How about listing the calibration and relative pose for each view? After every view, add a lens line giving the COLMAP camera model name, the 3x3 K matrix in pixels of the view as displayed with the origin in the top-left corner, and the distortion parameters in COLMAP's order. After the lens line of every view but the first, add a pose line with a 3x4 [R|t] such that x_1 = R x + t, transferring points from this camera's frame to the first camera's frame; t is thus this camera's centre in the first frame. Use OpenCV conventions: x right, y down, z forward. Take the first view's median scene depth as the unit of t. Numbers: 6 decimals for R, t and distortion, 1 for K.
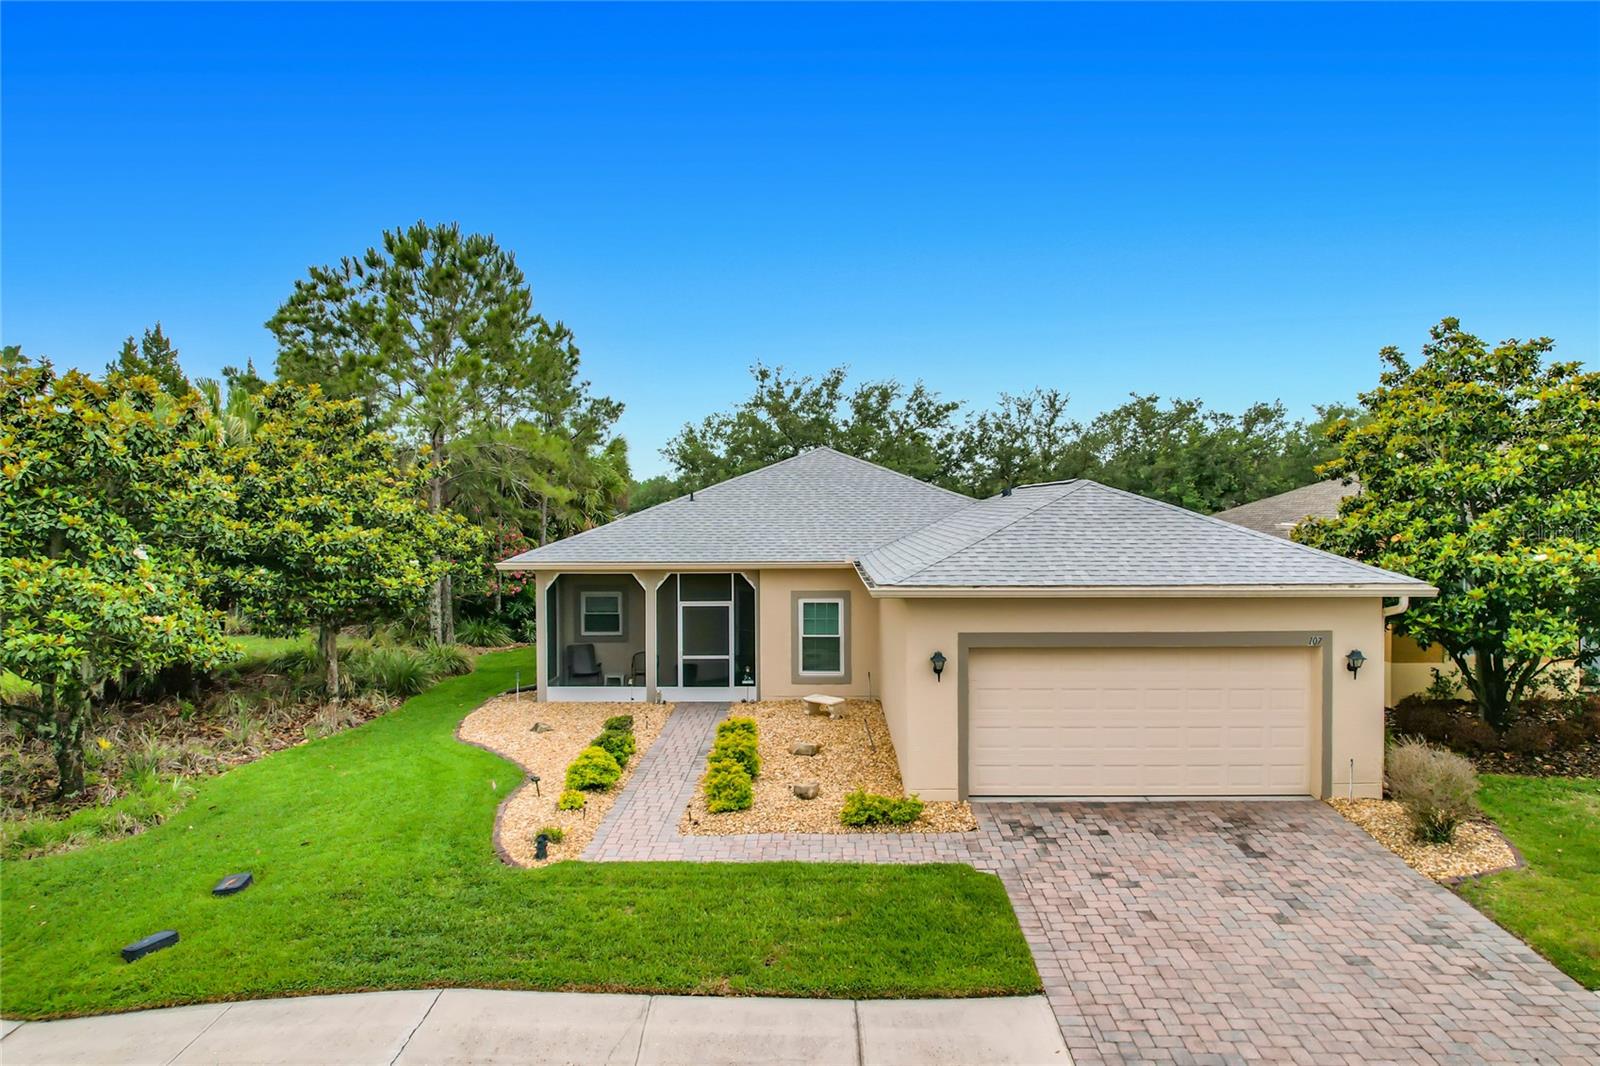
lens RADIAL K [[1018.4, 0, 800.0], [0, 1018.4, 533.0], [0, 0, 1]] dist [-0.031414, 0.002058]
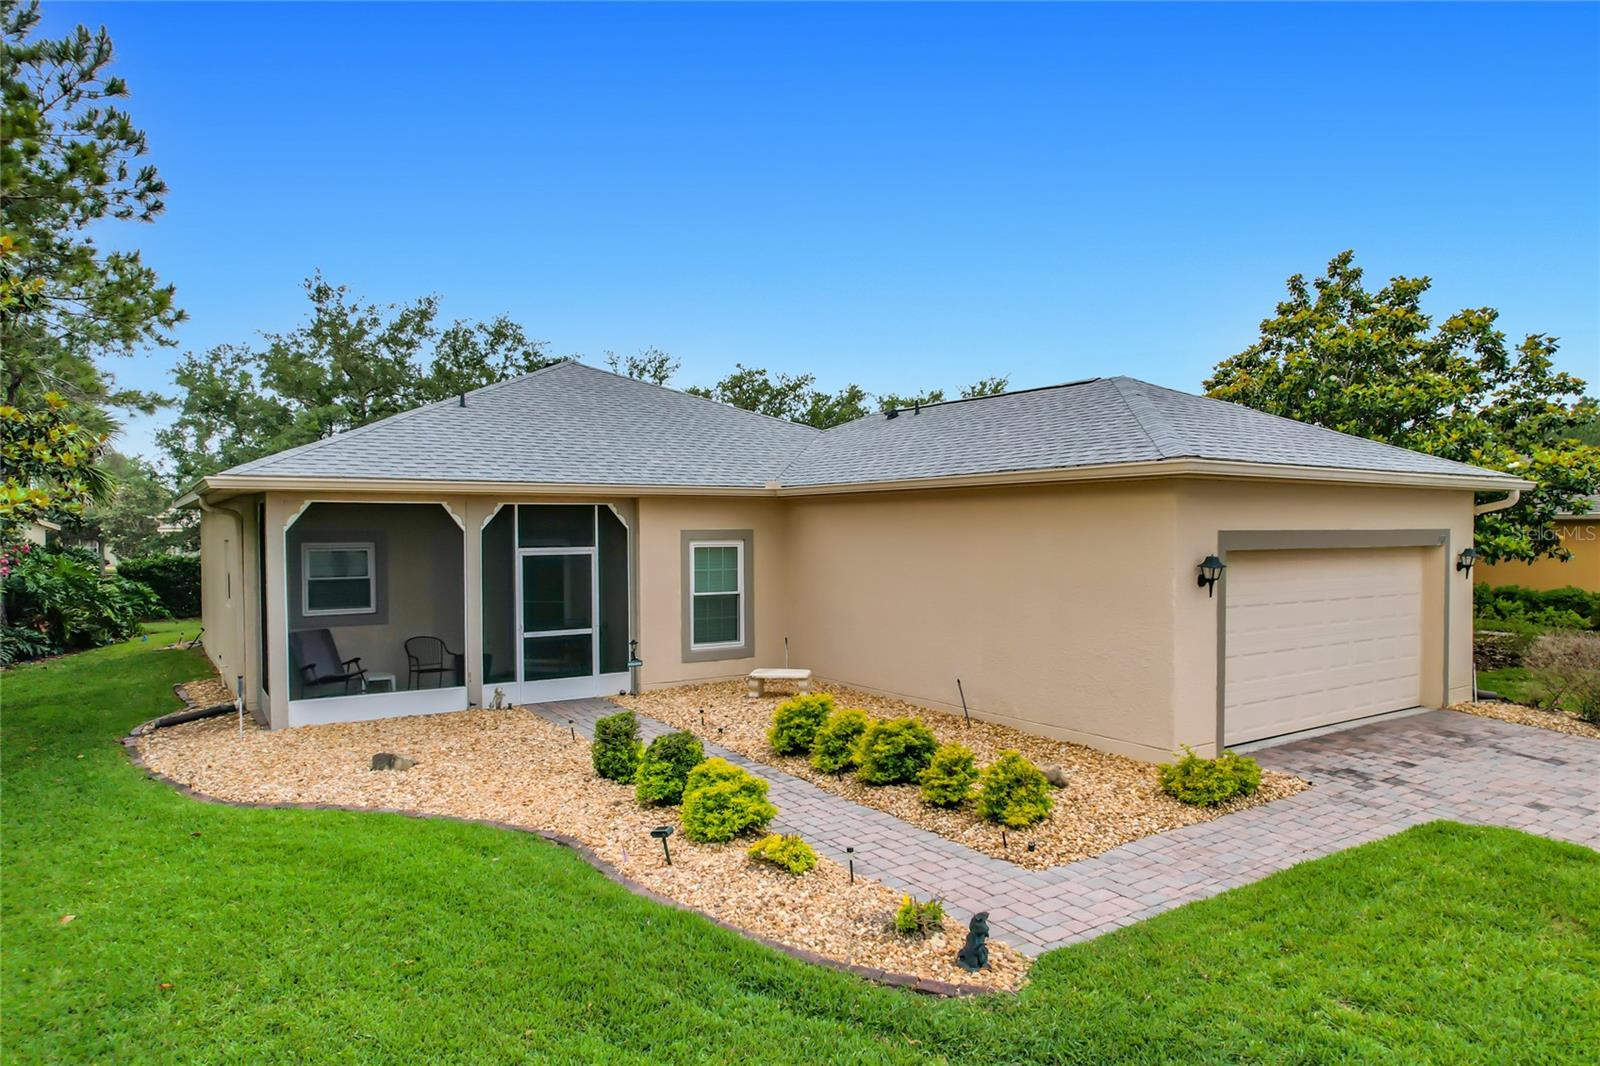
lens RADIAL K [[1018.4, 0, 800.0], [0, 1018.4, 533.0], [0, 0, 1]] dist [-0.031414, 0.002058]
pose [[0.811649, 0.000999, 0.584145, -0.348176], [0.012916, 0.999723, -0.019657, 0.073092], [-0.584003, 0.023500, 0.811411, 0.381339]]
